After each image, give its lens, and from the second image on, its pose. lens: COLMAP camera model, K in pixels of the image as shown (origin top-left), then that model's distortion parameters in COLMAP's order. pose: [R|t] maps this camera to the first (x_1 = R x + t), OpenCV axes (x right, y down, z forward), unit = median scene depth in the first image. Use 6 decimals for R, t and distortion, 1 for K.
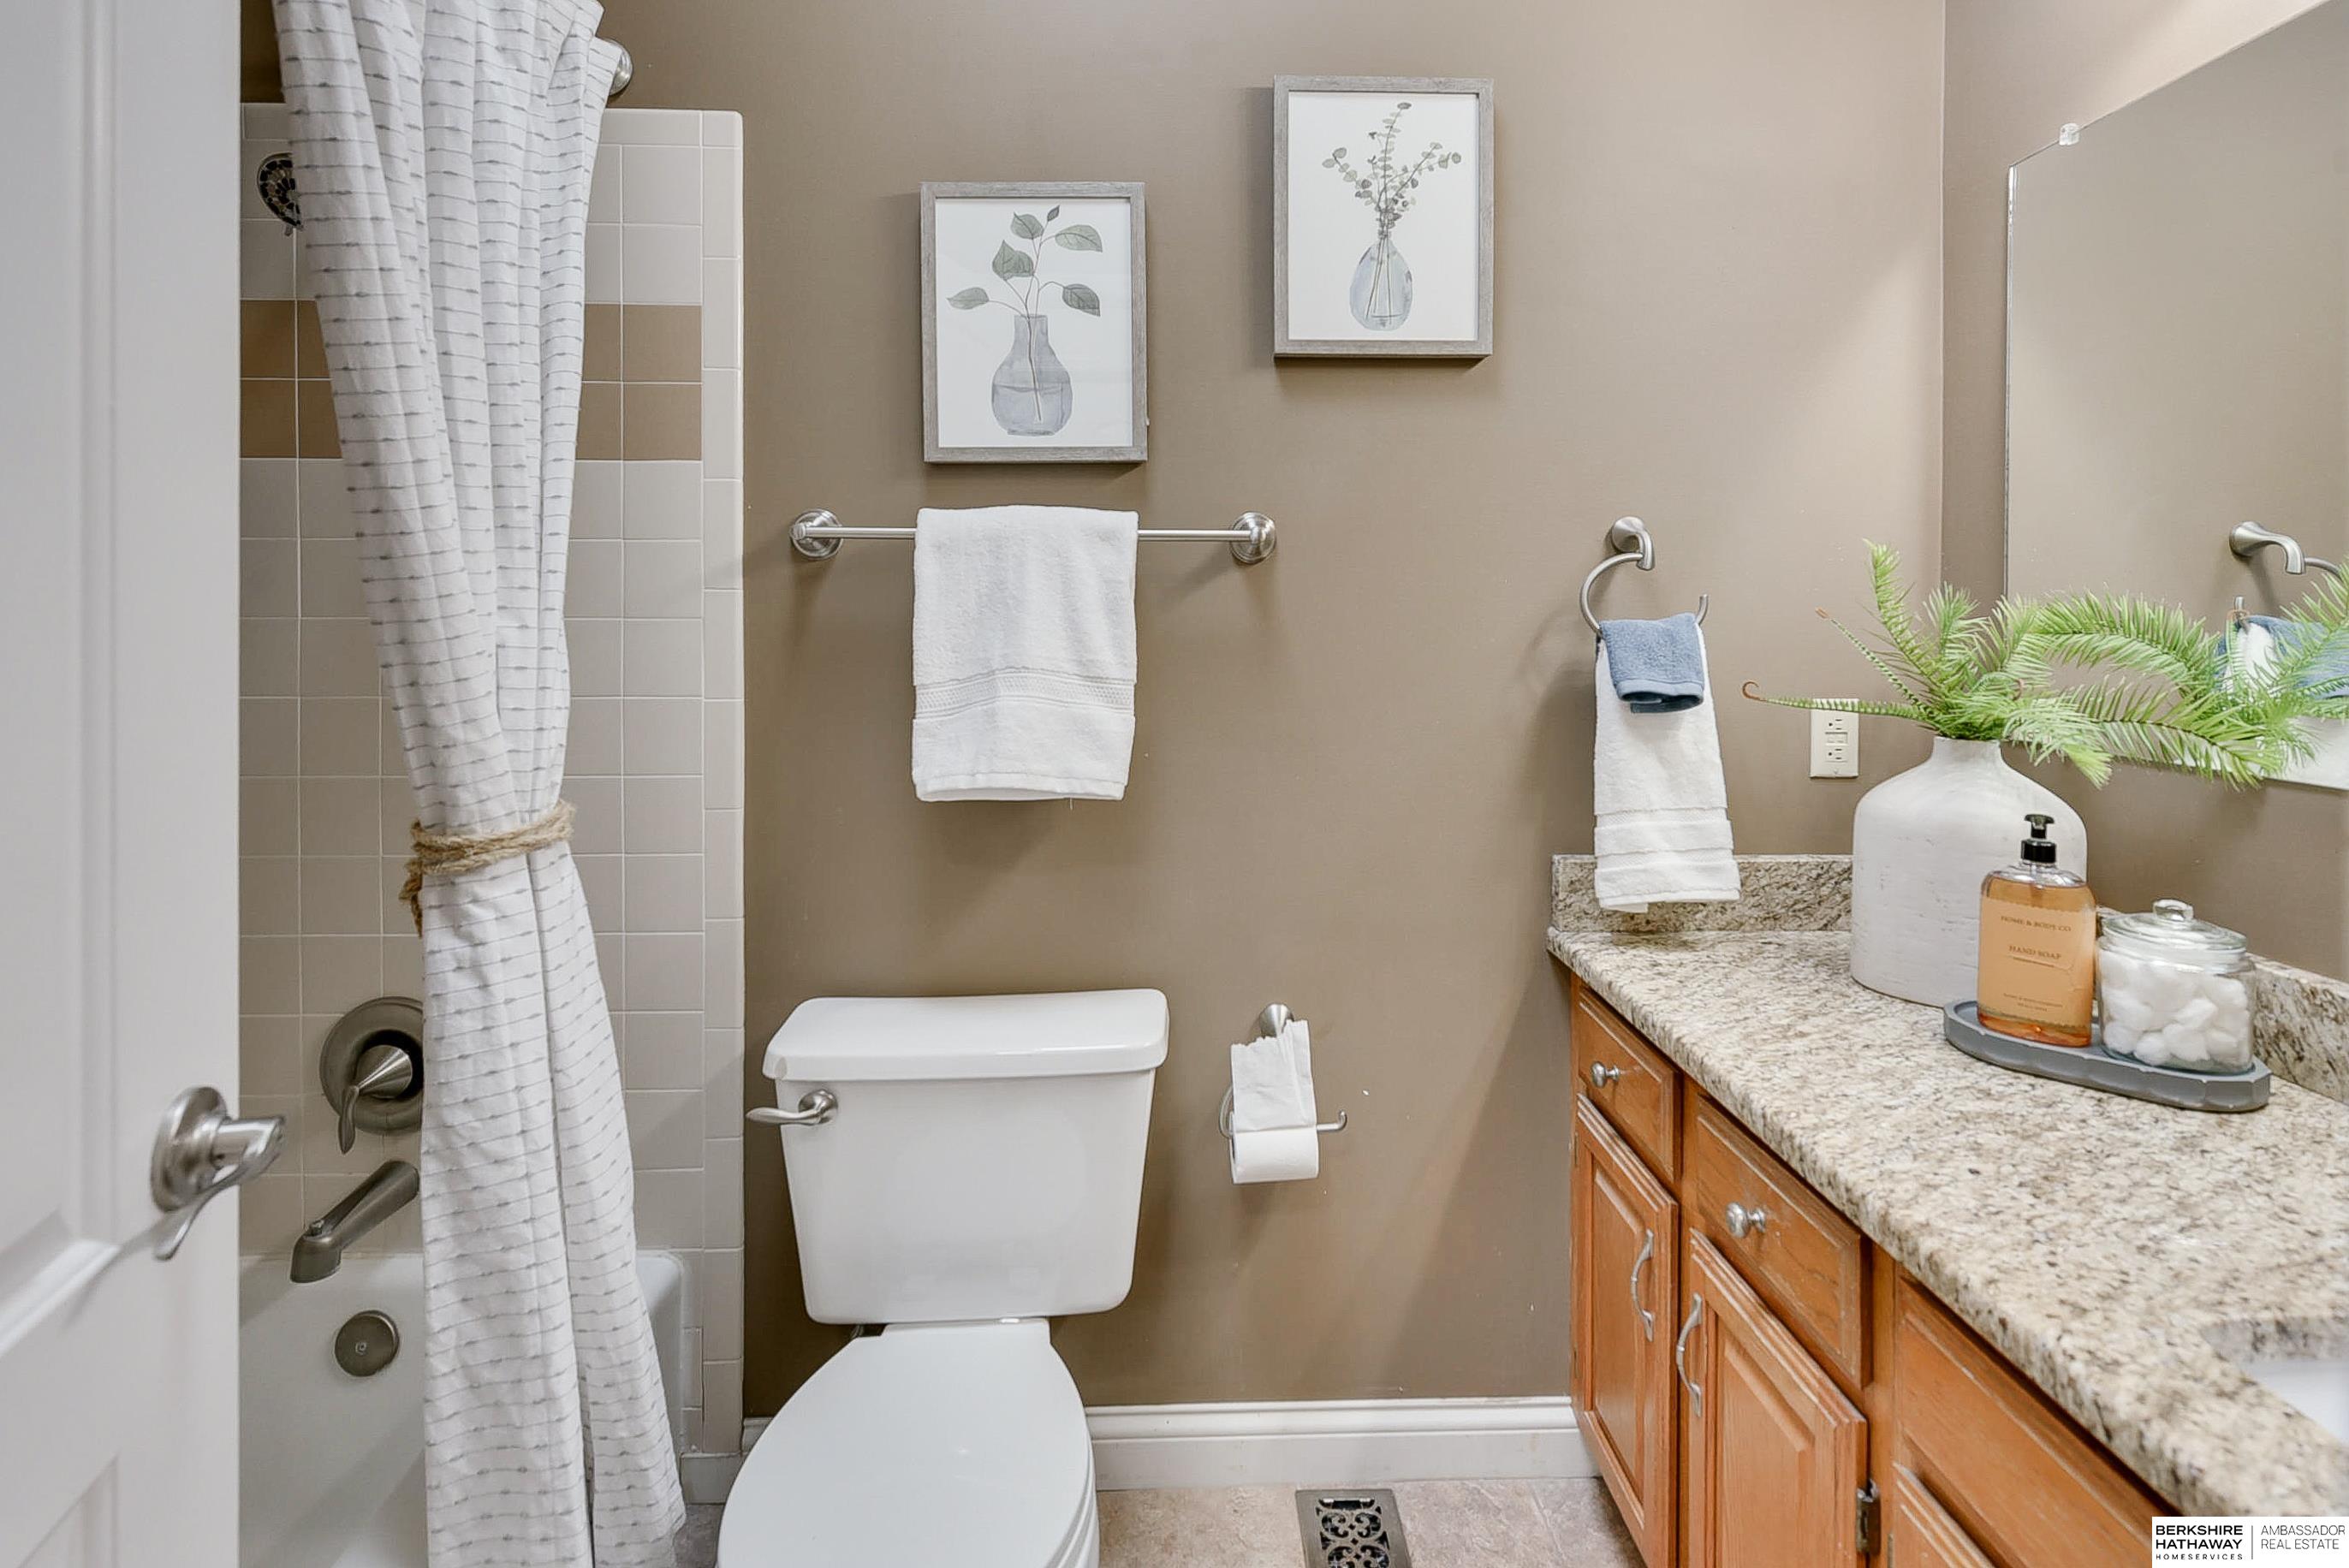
lens RADIAL K [[1157.1, 0, 1180.4], [0, 1157.1, 620.8], [0, 0, 1]] dist [0.001546, -0.002427]
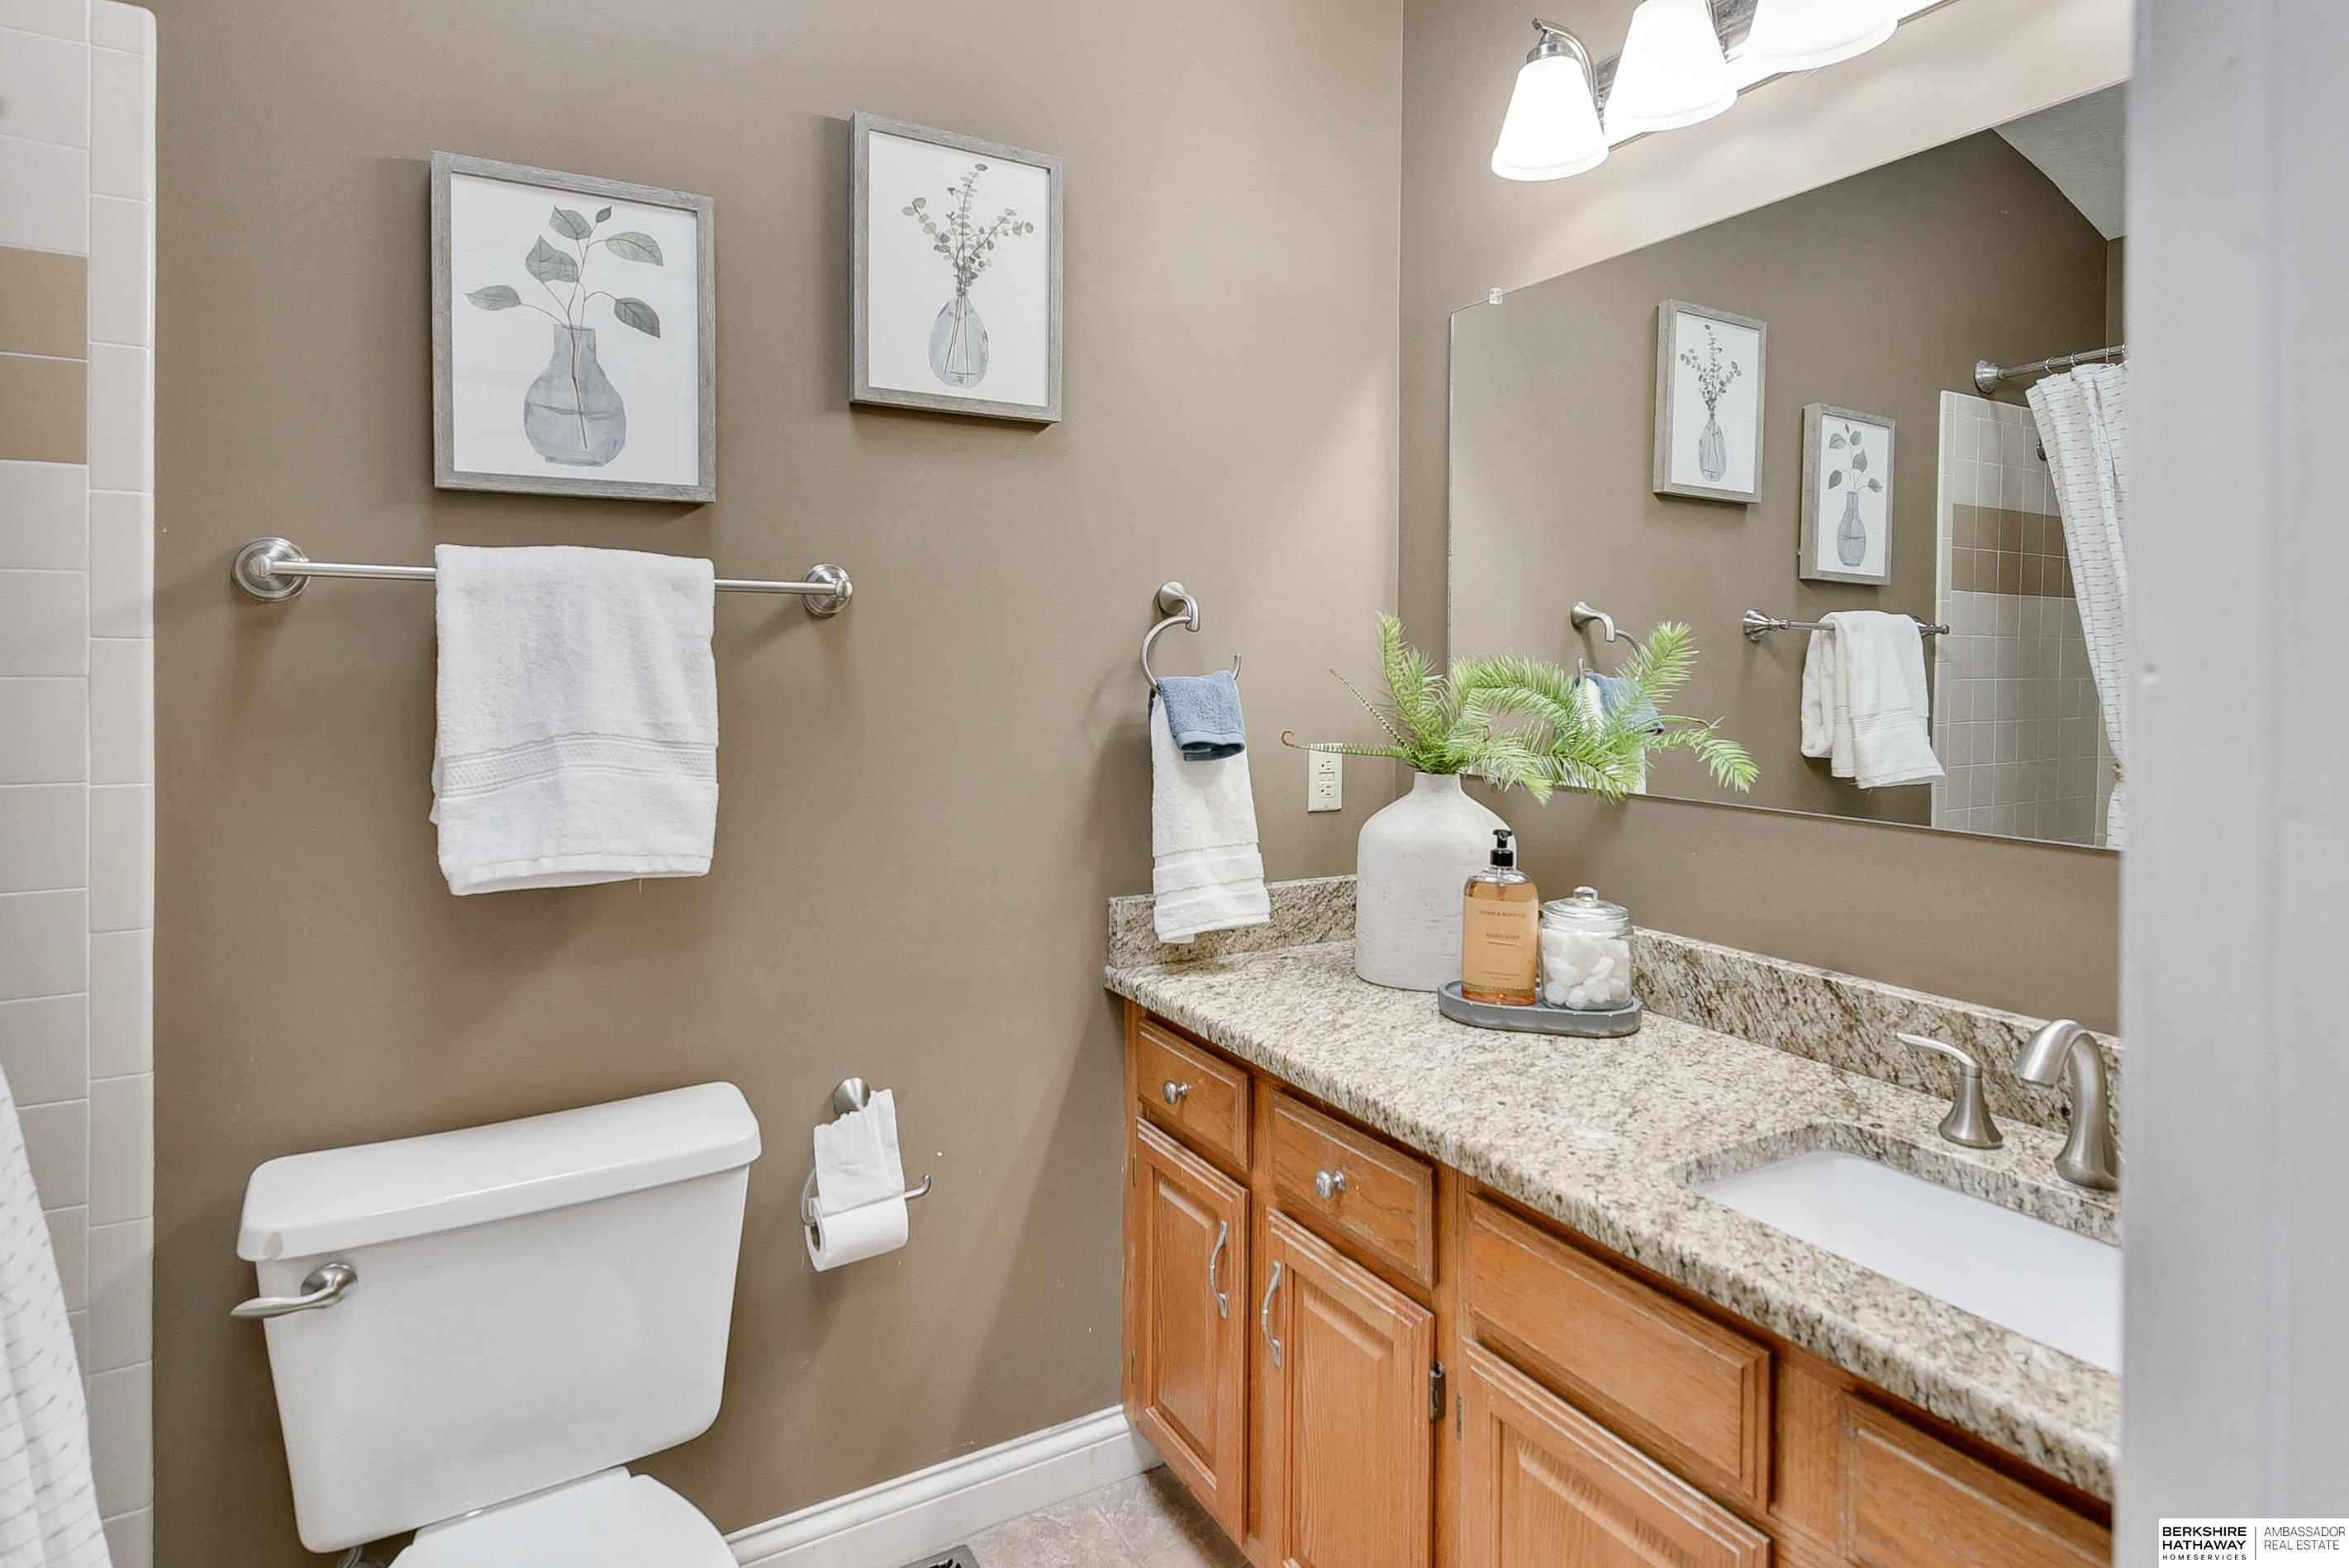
lens RADIAL K [[1248.9, 0, 1172.5], [0, 1248.9, 667.8], [0, 0, 1]] dist [-0.001073, -0.001123]
pose [[0.880003, 0.001767, 0.474964, -0.186366], [-0.001415, 0.999998, -0.001098, -0.008165], [-0.474965, 0.000294, 0.880004, -0.038674]]
